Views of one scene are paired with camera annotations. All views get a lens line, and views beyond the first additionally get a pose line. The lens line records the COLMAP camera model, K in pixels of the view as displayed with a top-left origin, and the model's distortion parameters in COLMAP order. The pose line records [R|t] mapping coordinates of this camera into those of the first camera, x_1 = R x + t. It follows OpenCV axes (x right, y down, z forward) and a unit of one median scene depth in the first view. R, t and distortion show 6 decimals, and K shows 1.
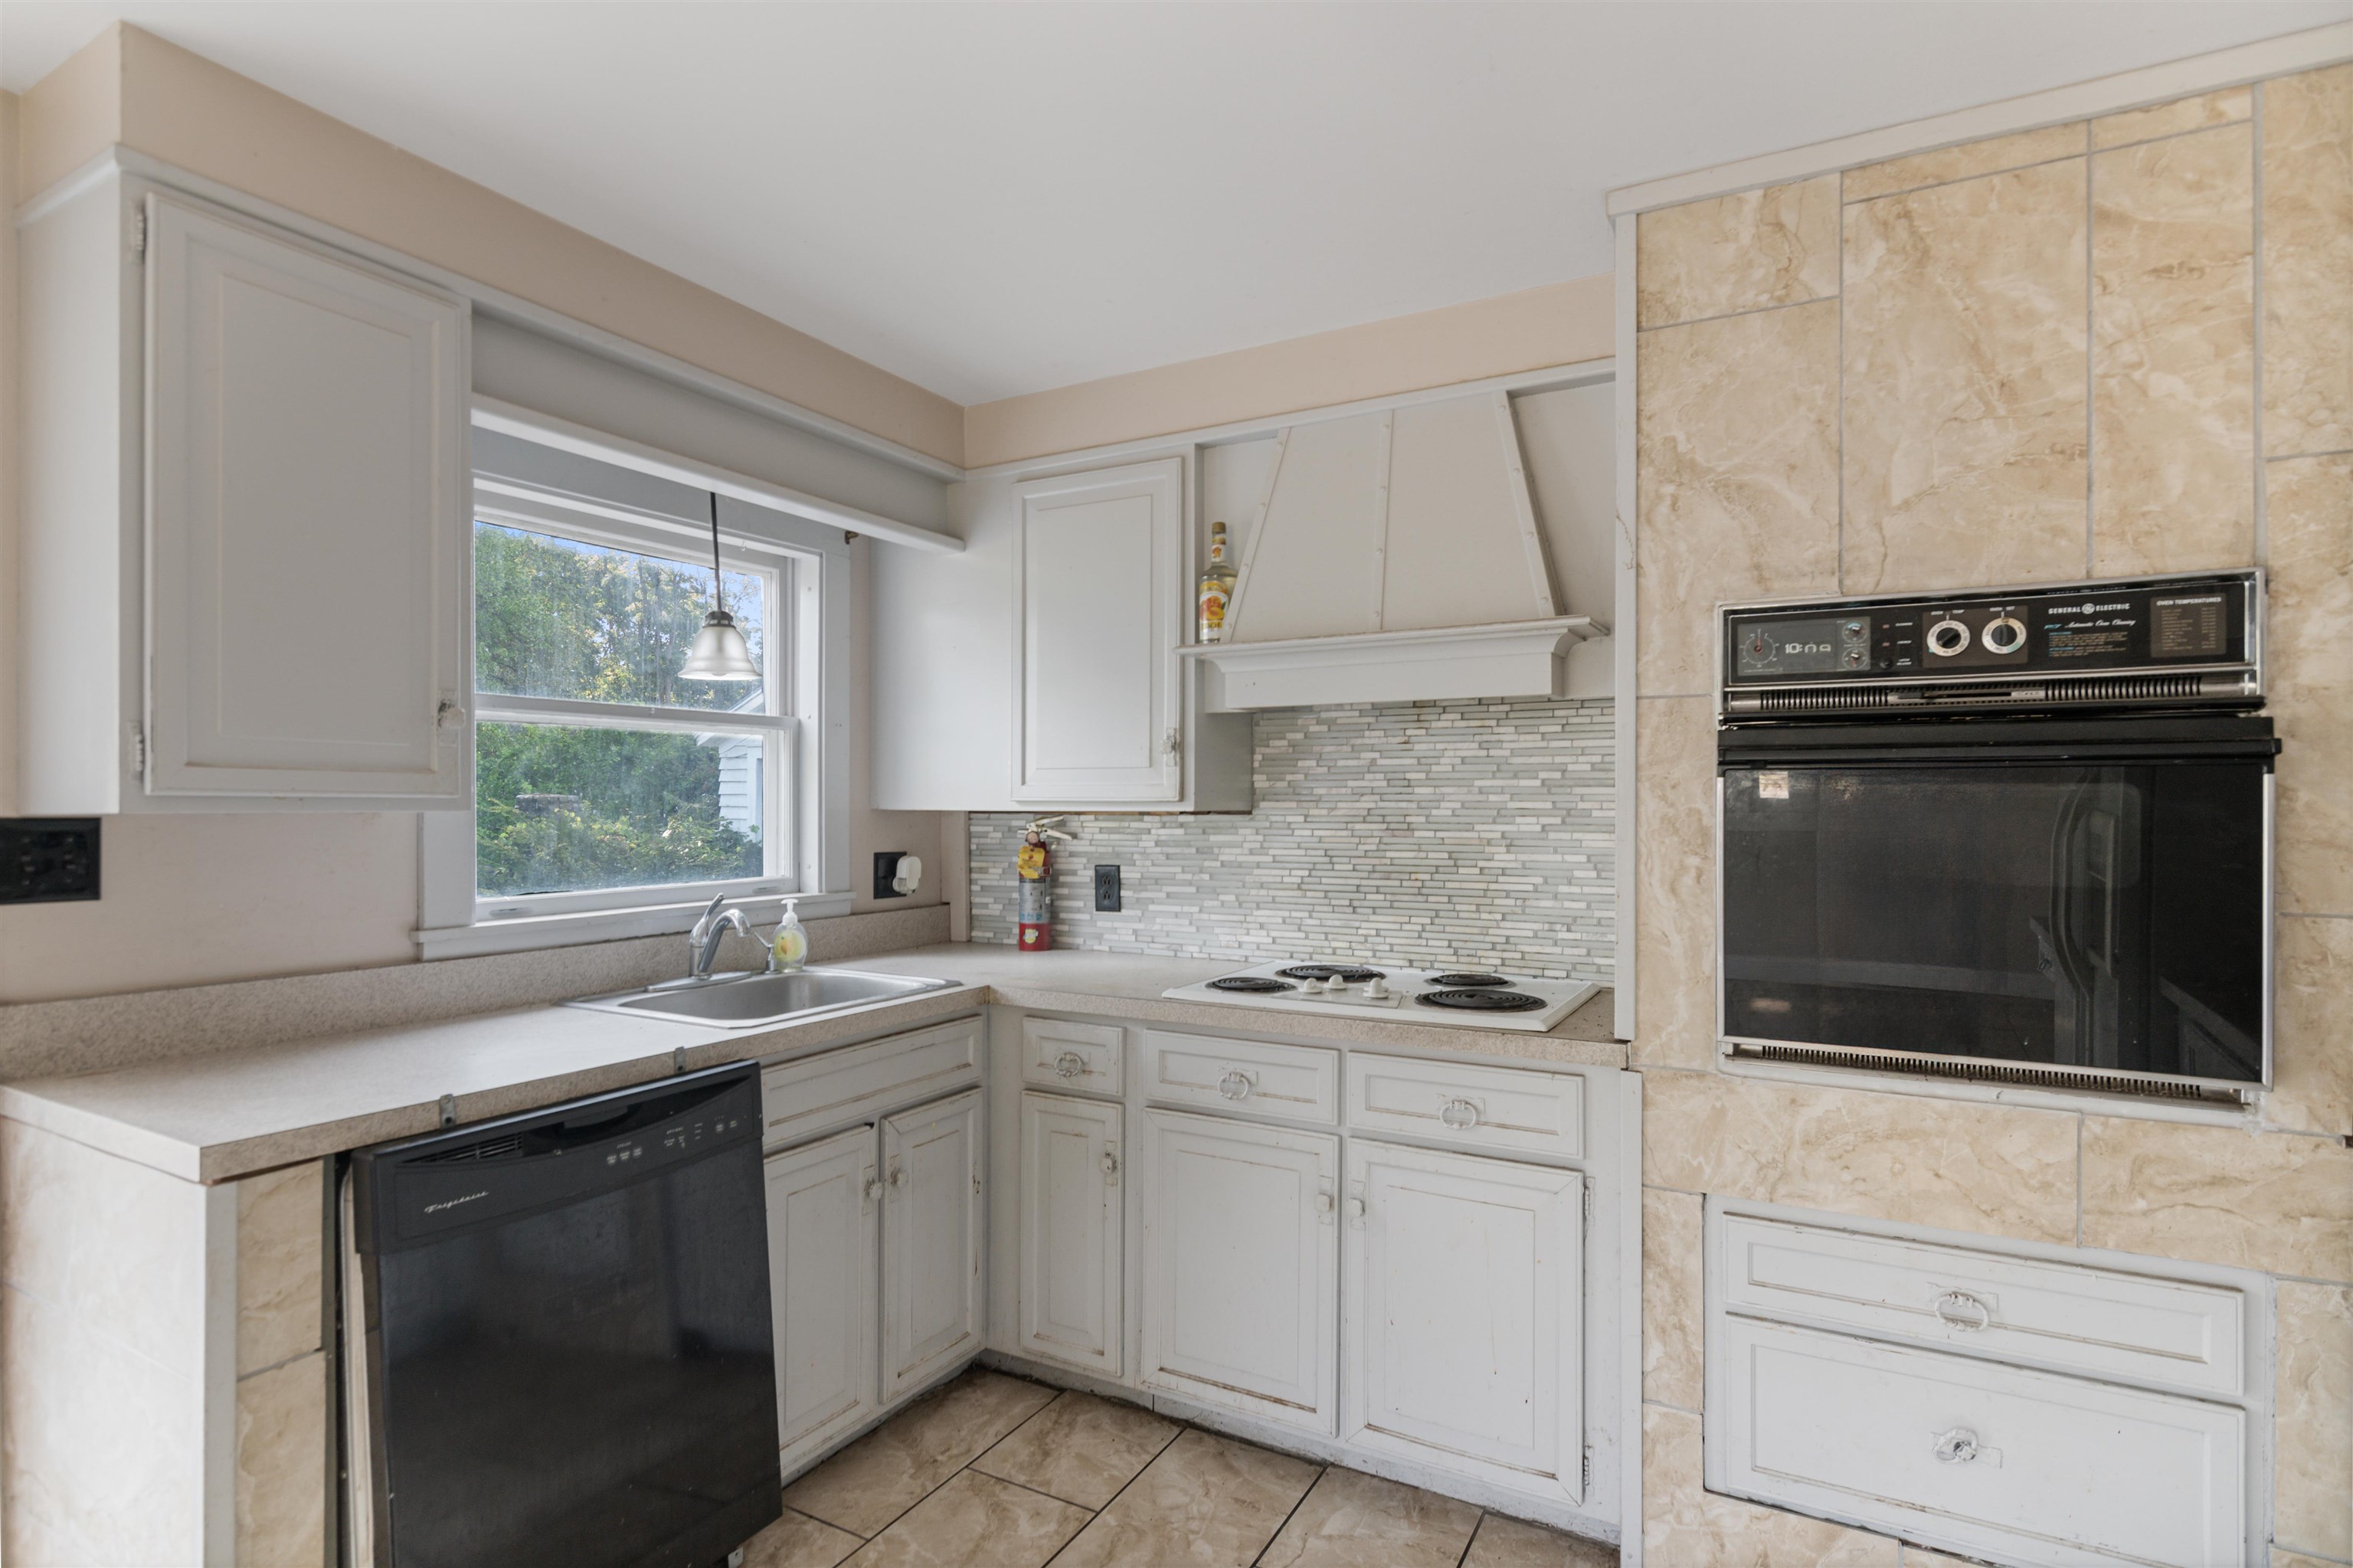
lens RADIAL K [[1188.8, 0, 1177.7], [0, 1188.8, 803.5], [0, 0, 1]] dist [-0.005038, -0.000349]
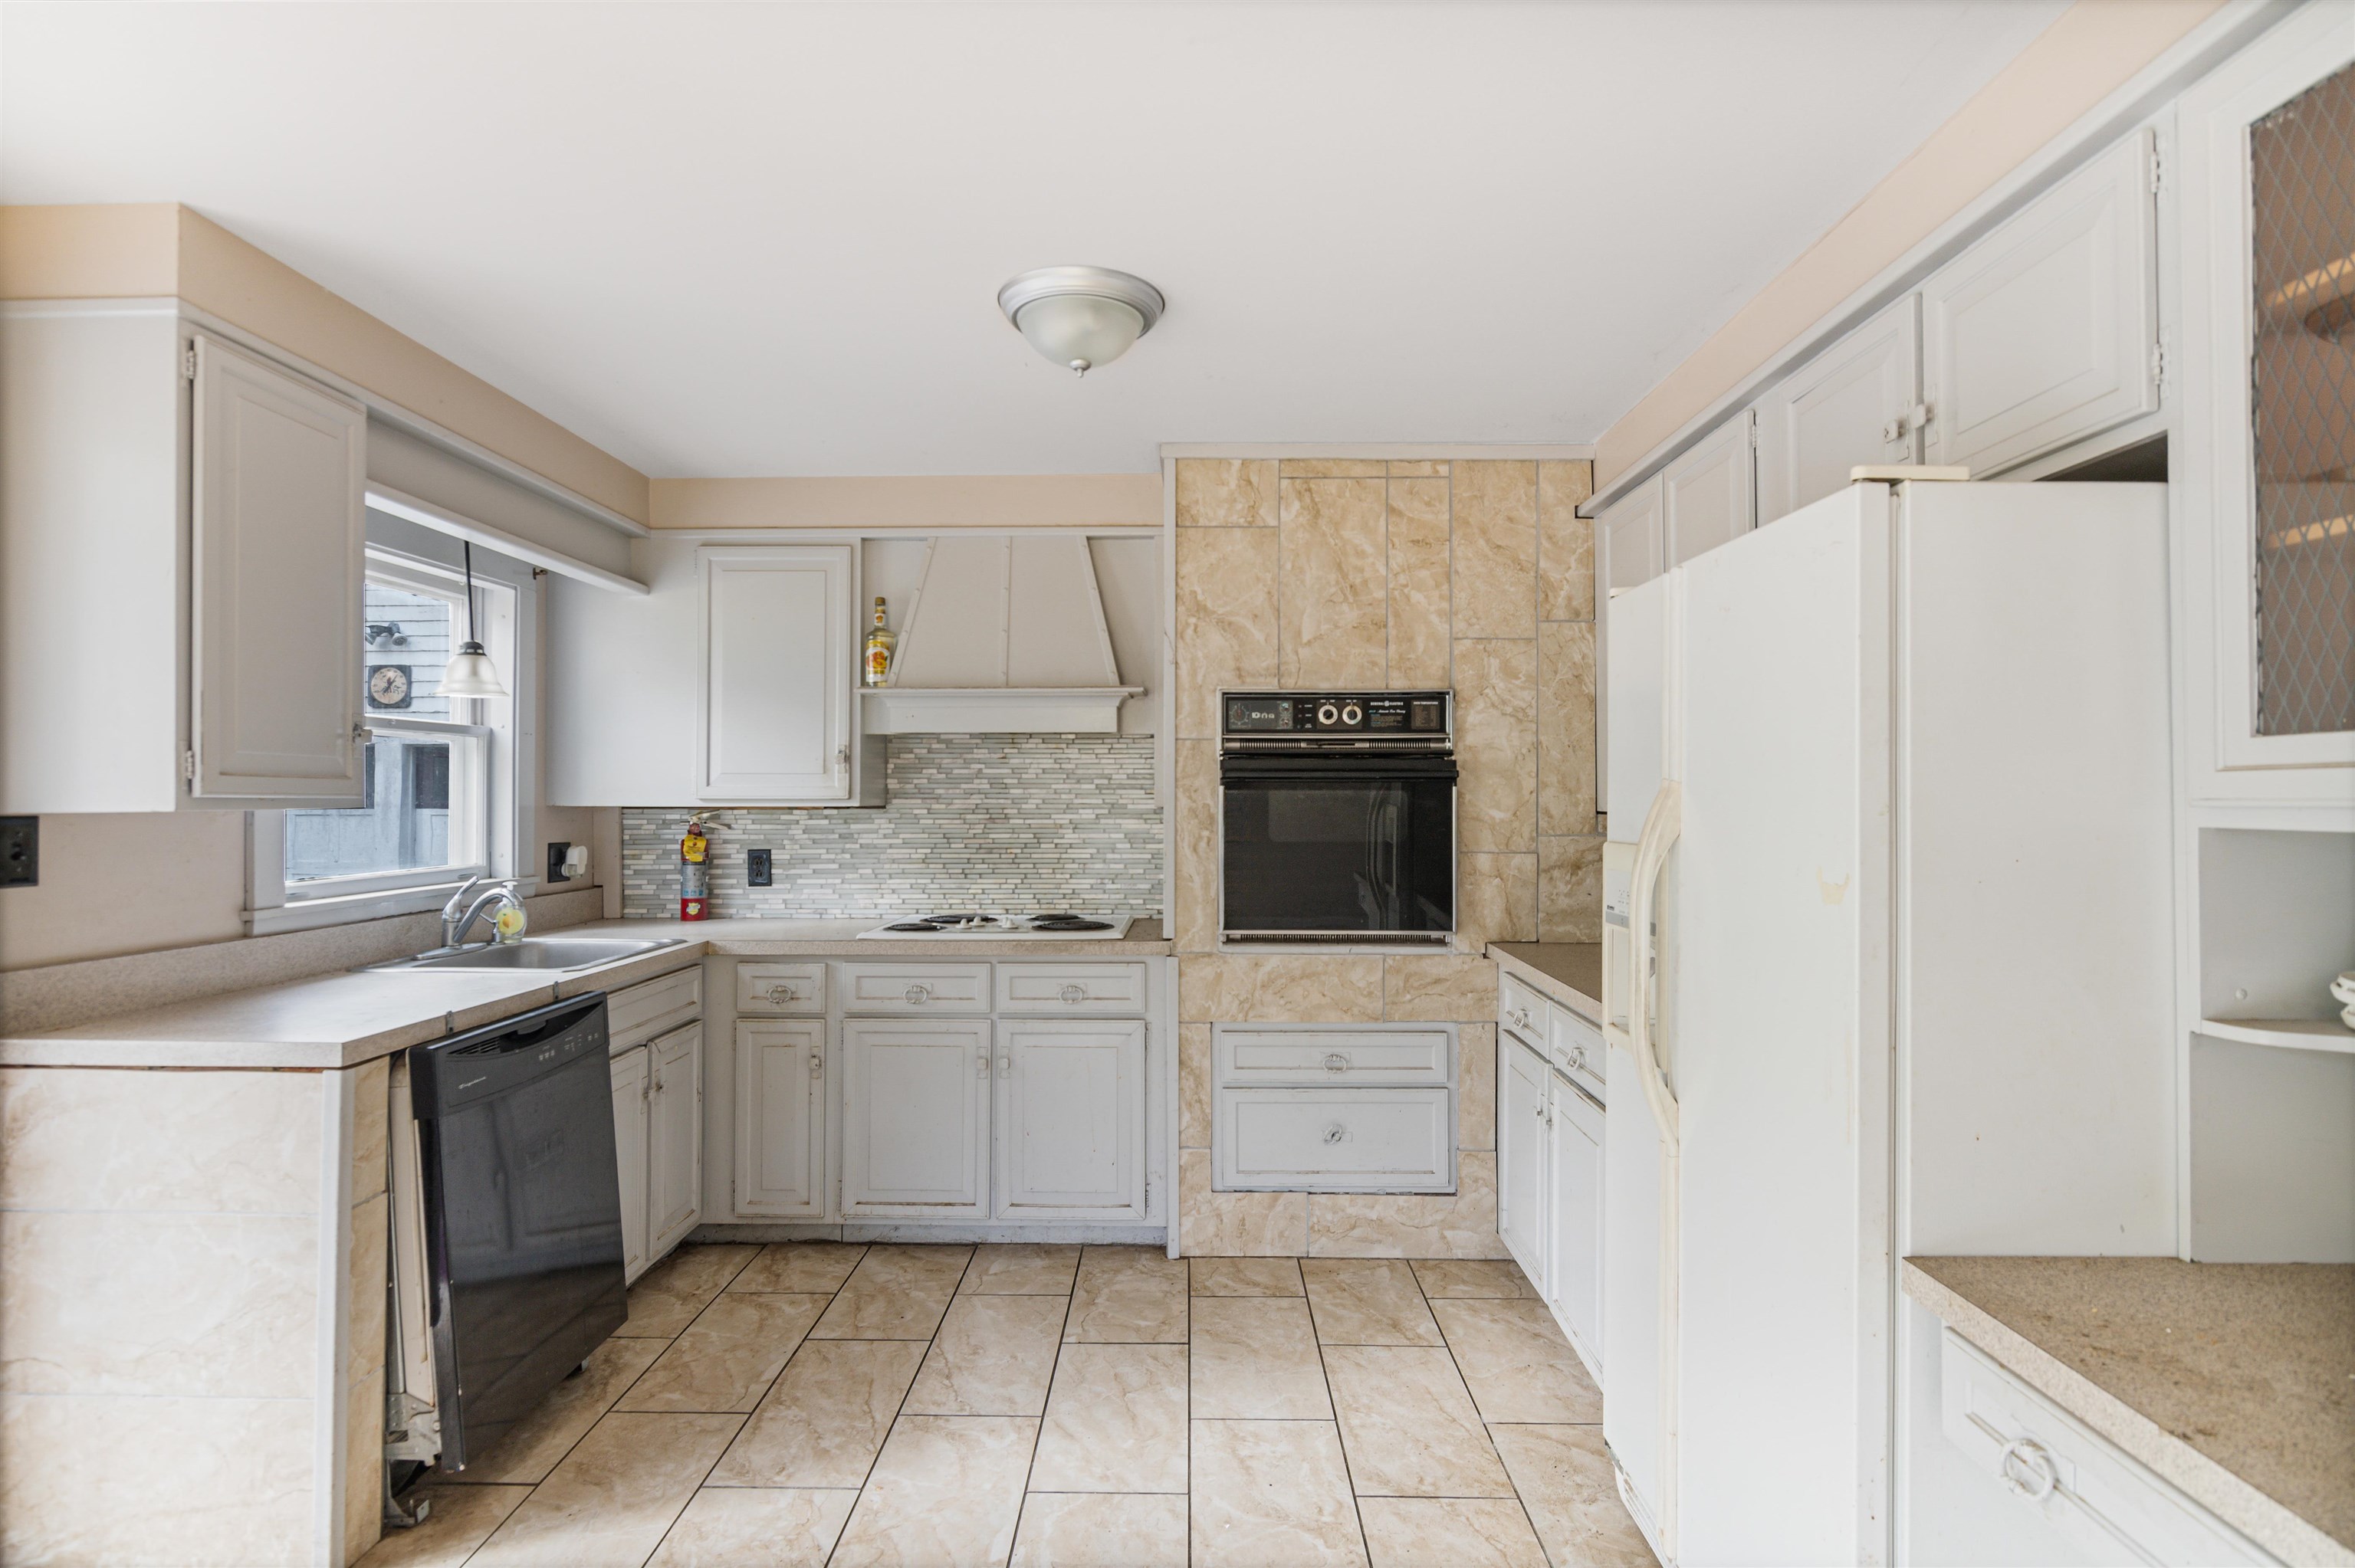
lens RADIAL K [[1189.6, 0, 1210.3], [0, 1189.6, 786.1], [0, 0, 1]] dist [-0.005038, -0.000349]
pose [[0.871517, 0.003892, 0.490350, -0.417228], [0.000702, 0.999958, -0.009185, -0.005145], [-0.490365, 0.008349, 0.871477, -0.529758]]
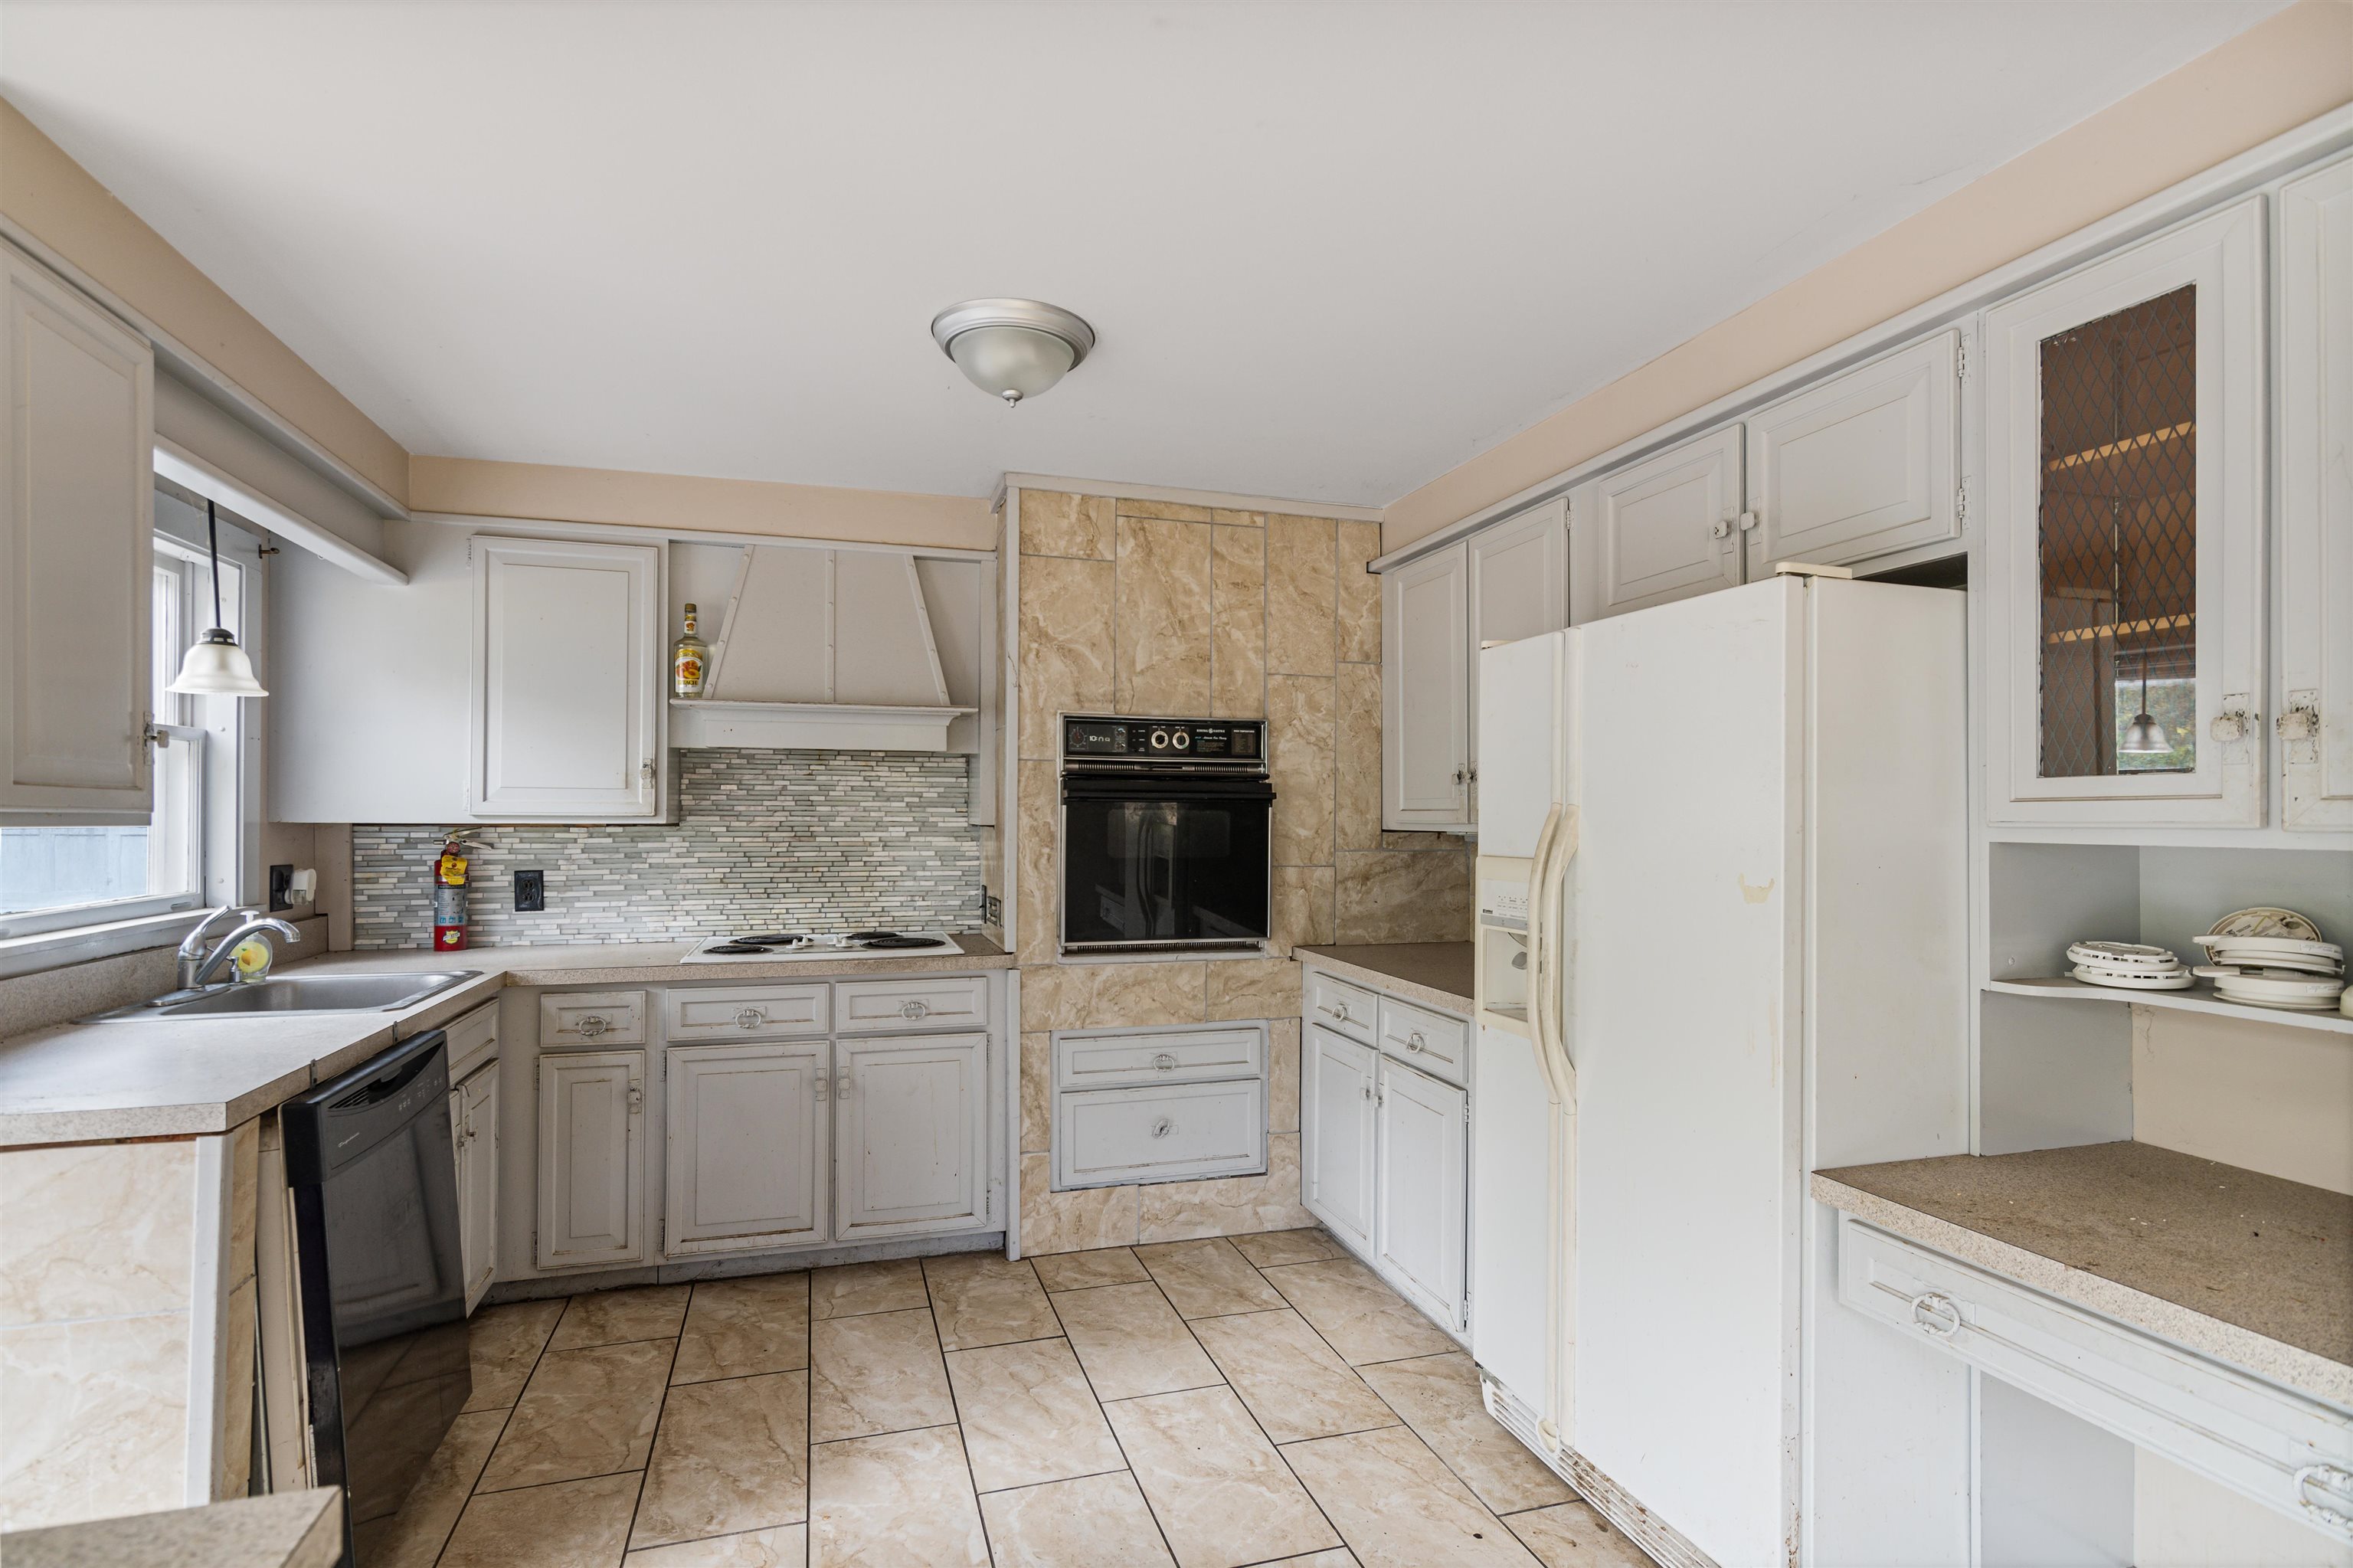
lens RADIAL K [[1137.4, 0, 1204.1], [0, 1137.4, 813.4], [0, 0, 1]] dist [-0.003692, 0.003478]
pose [[0.677252, 0.004405, 0.735738, -0.683528], [-0.003810, 0.999990, -0.002480, -0.005302], [-0.735742, -0.001123, 0.677261, -0.363294]]
